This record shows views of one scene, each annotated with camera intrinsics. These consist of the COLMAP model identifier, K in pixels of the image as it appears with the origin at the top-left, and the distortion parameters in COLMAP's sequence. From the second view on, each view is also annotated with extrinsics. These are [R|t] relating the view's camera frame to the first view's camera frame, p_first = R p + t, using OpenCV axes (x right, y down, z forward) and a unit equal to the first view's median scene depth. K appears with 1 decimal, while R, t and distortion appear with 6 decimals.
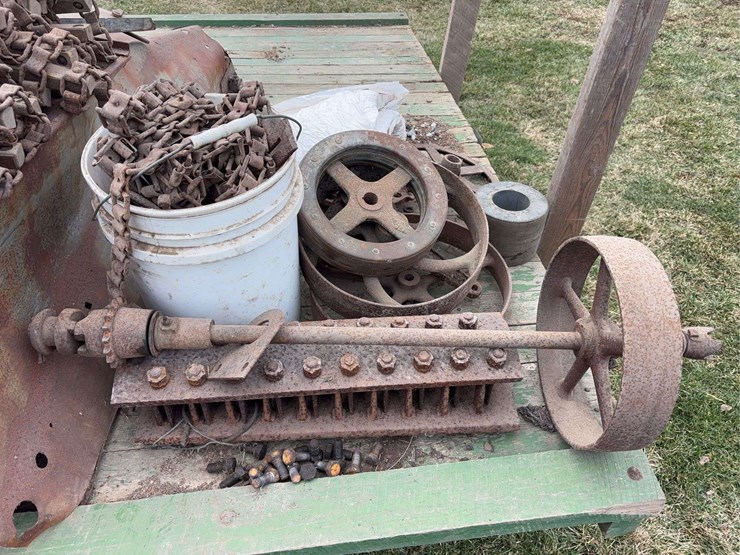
lens RADIAL K [[611.3, 0, 373.8], [0, 611.3, 305.4], [0, 0, 1]] dist [0.042942, -0.055526]
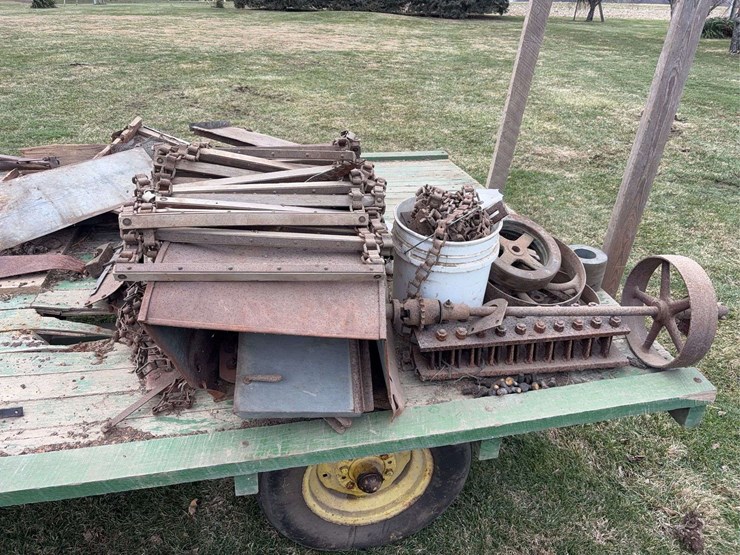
lens RADIAL K [[618.7, 0, 385.6], [0, 618.7, 277.7], [0, 0, 1]] dist [0.074890, -0.121498]
pose [[0.994778, -0.031772, 0.096994, -0.548283], [0.054203, 0.969684, -0.238276, 0.303517], [-0.086483, 0.242289, 0.966342, -0.648279]]
